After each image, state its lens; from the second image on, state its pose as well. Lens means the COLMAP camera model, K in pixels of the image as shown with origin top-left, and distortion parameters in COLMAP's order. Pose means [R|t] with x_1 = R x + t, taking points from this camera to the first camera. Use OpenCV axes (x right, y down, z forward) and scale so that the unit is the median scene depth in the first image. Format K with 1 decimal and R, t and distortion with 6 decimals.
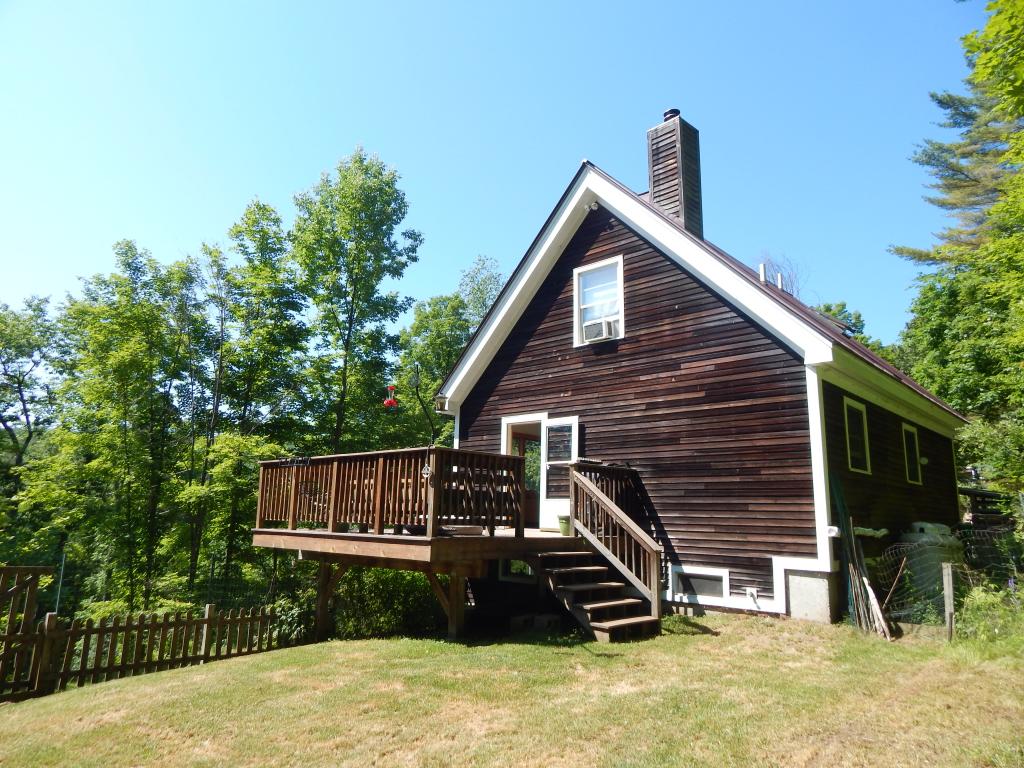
lens RADIAL K [[670.3, 0, 511.9], [0, 670.3, 380.3], [0, 0, 1]] dist [0.006229, -0.009177]
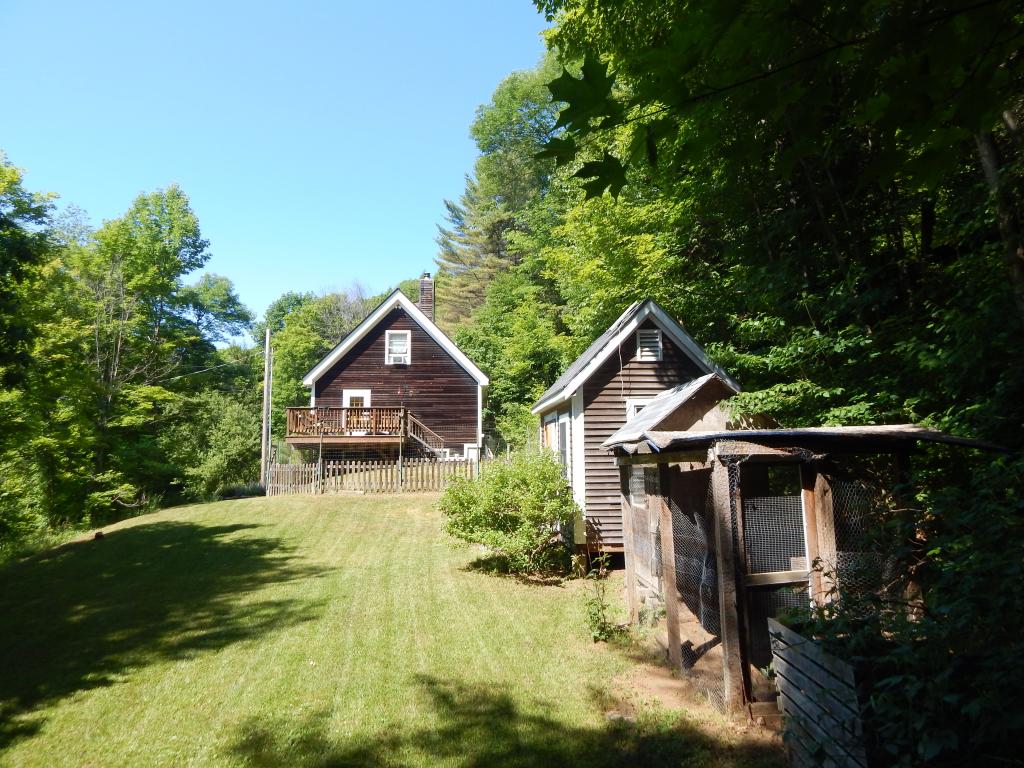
lens RADIAL K [[670.3, 0, 512.6], [0, 670.3, 383.0], [0, 0, 1]] dist [0.006229, -0.009177]
pose [[0.678733, 0.057051, 0.732166, -1.565549], [-0.123577, 0.991634, 0.037289, -0.148197], [-0.723913, -0.115788, 0.680105, -1.127419]]
